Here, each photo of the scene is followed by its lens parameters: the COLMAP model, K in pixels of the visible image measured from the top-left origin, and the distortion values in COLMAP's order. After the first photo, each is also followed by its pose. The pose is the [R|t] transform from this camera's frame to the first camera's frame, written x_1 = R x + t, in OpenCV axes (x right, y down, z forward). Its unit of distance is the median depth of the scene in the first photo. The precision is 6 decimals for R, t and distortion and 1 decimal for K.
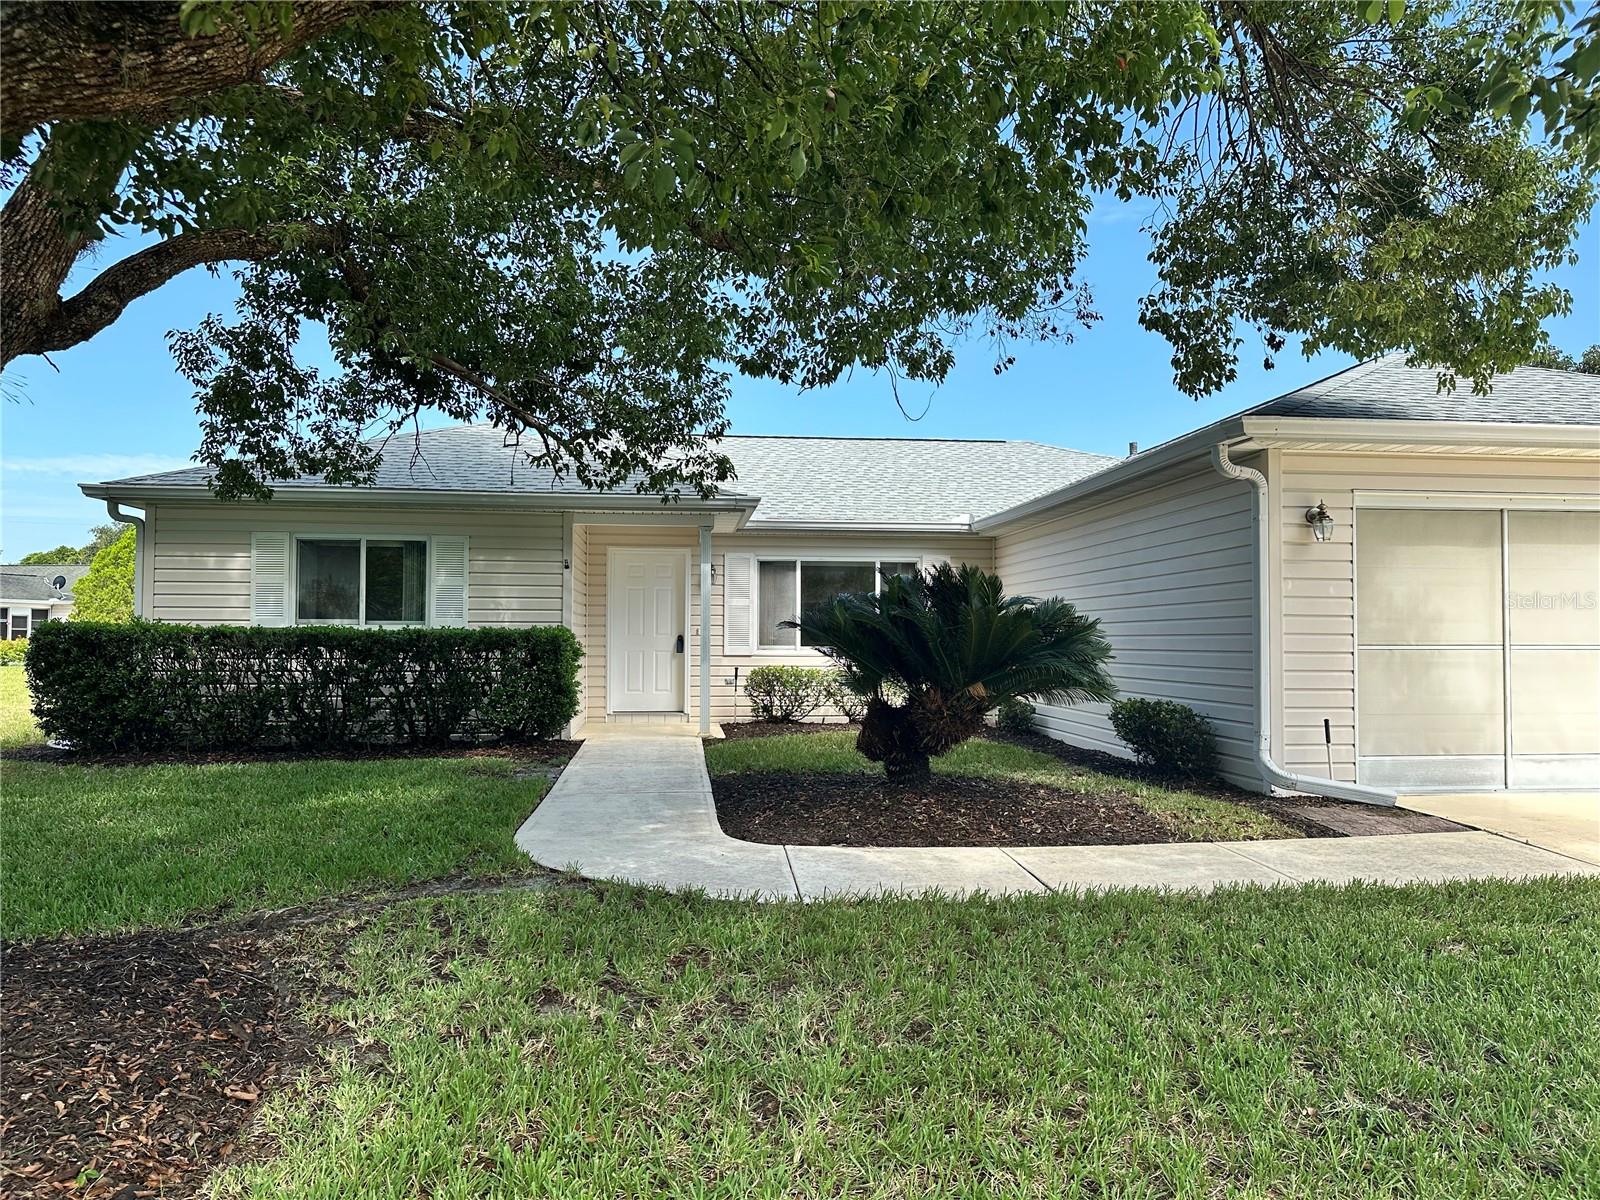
lens RADIAL K [[1131.6, 0, 800.0], [0, 1131.6, 600.0], [0, 0, 1]] dist [0.025886, -0.007894]
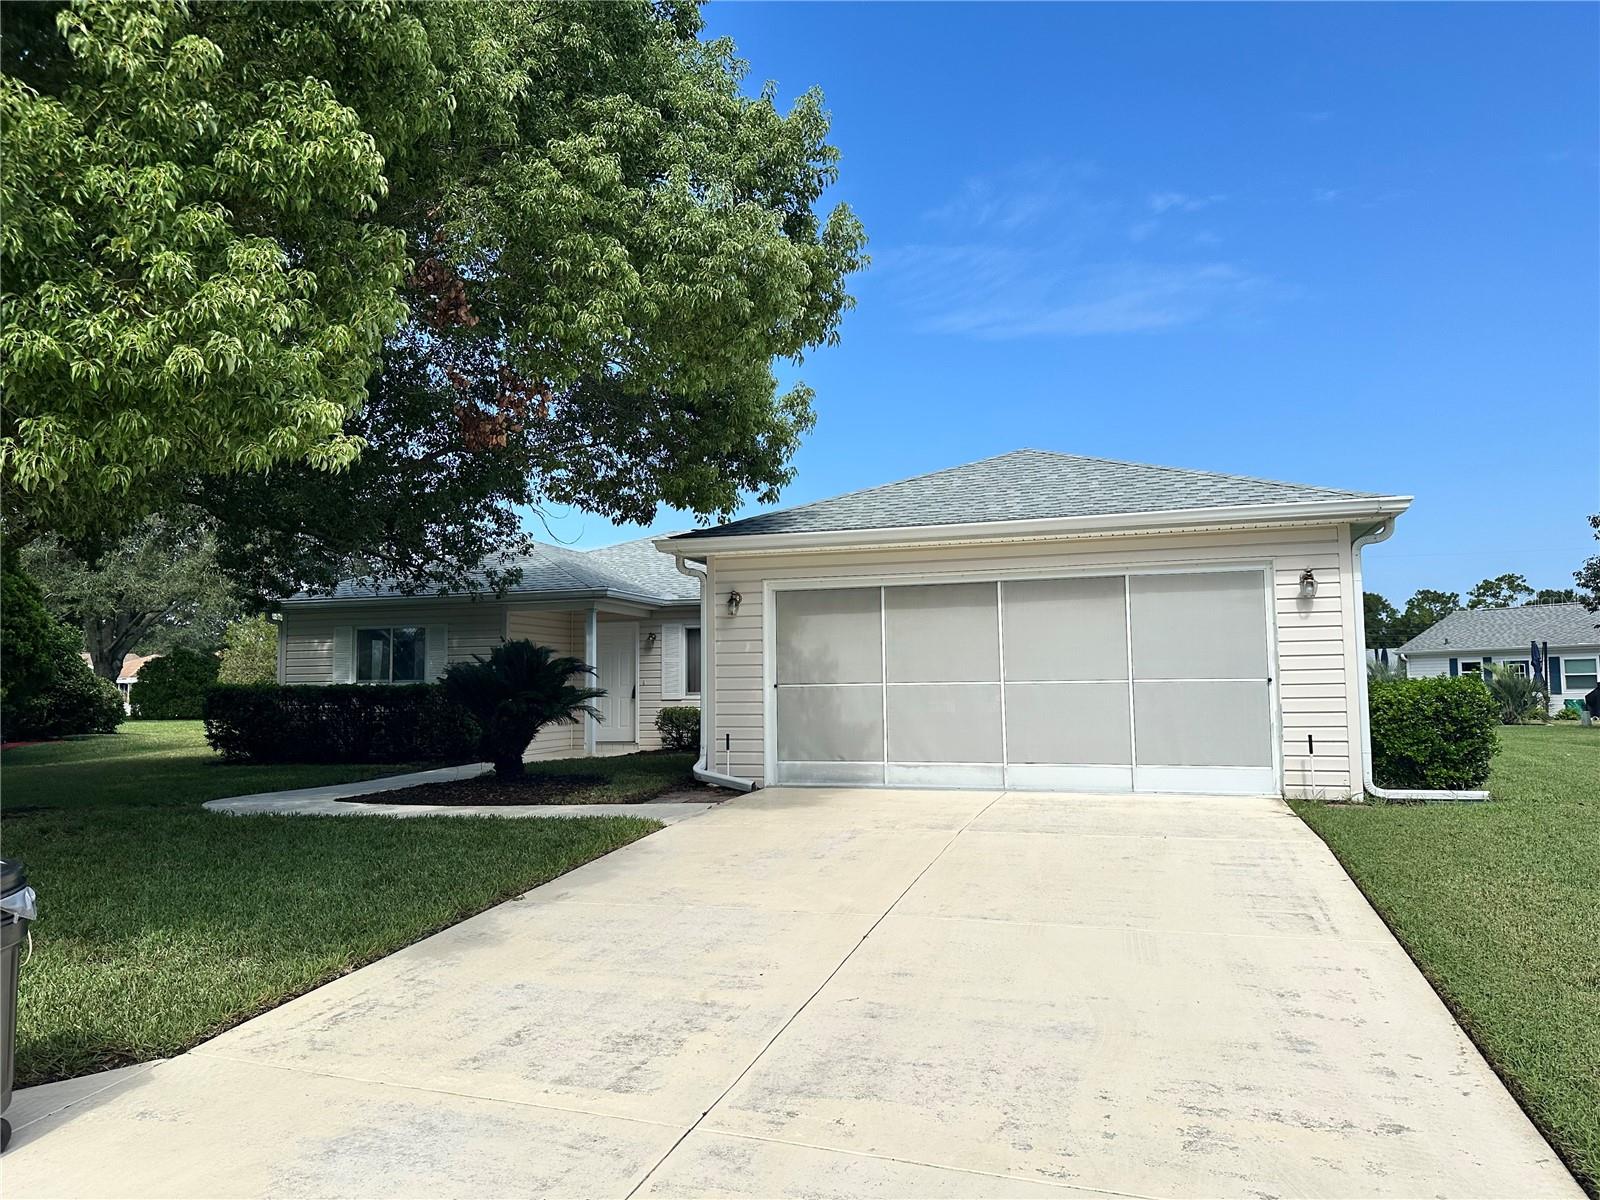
lens RADIAL K [[1131.6, 0, 800.0], [0, 1131.6, 600.0], [0, 0, 1]] dist [0.025886, -0.007894]
pose [[0.916997, -0.046908, -0.396127, 0.873056], [0.029735, 0.998337, -0.049387, 0.002583], [0.397785, 0.033509, 0.916867, -0.258150]]
